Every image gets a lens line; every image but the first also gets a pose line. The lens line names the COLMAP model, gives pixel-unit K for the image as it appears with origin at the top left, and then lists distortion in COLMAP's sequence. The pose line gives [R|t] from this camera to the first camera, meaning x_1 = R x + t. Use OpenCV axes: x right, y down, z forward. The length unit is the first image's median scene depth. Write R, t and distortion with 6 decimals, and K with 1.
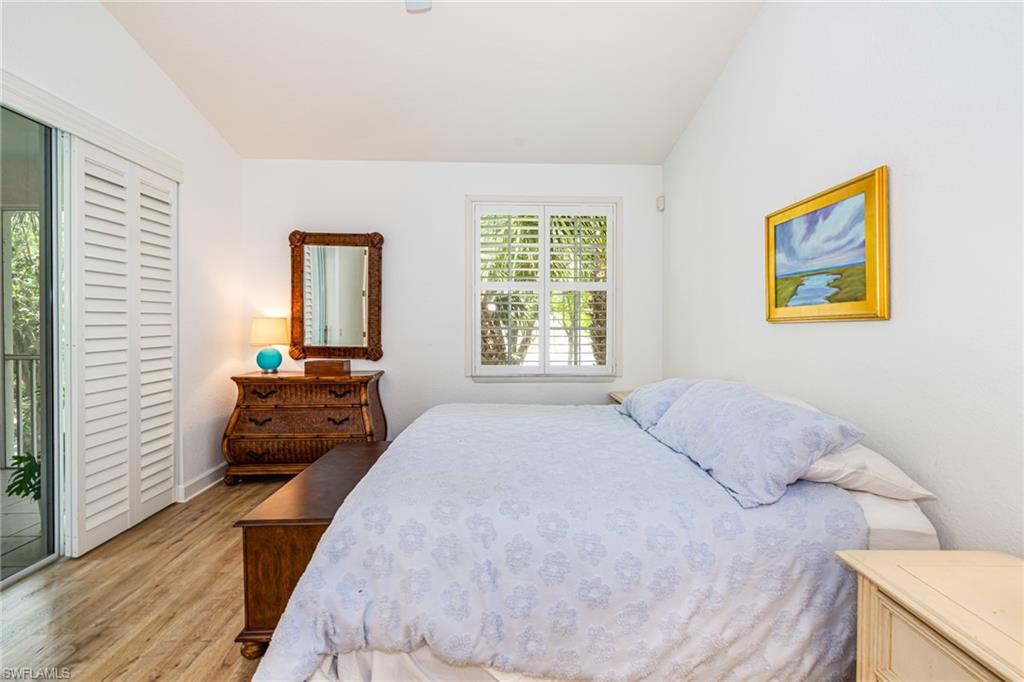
lens RADIAL K [[449.5, 0, 502.6], [0, 449.5, 328.4], [0, 0, 1]] dist [0.000491, -0.000669]
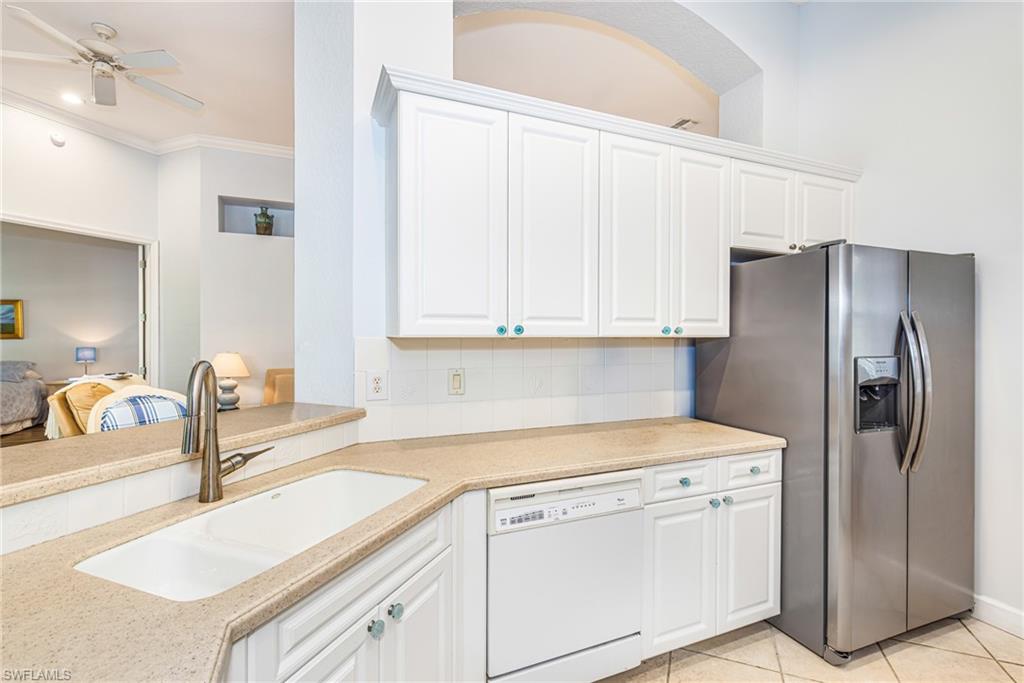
lens RADIAL K [[449.5, 0, 511.2], [0, 449.5, 340.5], [0, 0, 1]] dist [0.000491, -0.000669]
pose [[-0.381858, -0.008715, 0.924180, -4.196802], [0.010149, 0.999856, 0.013623, -0.014081], [-0.924165, 0.014582, -0.381714, -1.382463]]
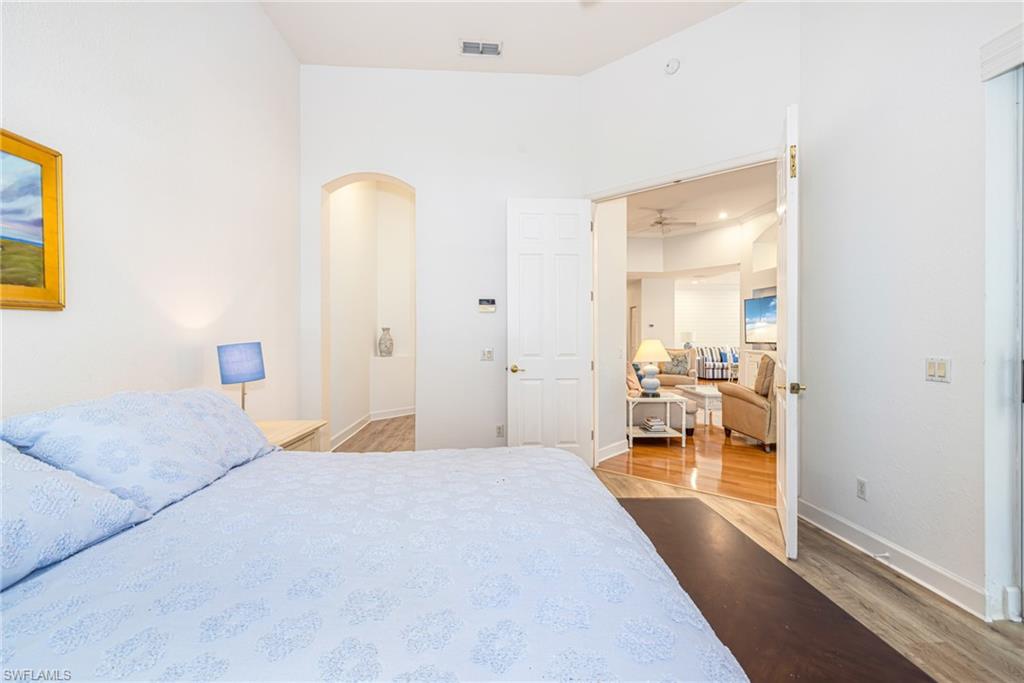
lens RADIAL K [[449.5, 0, 517.9], [0, 449.5, 339.0], [0, 0, 1]] dist [0.000491, -0.000669]
pose [[-0.998813, 0.001364, -0.048699, -0.092228], [0.000419, 0.999812, 0.019411, 0.023348], [0.048717, 0.019367, -0.998625, 1.928906]]
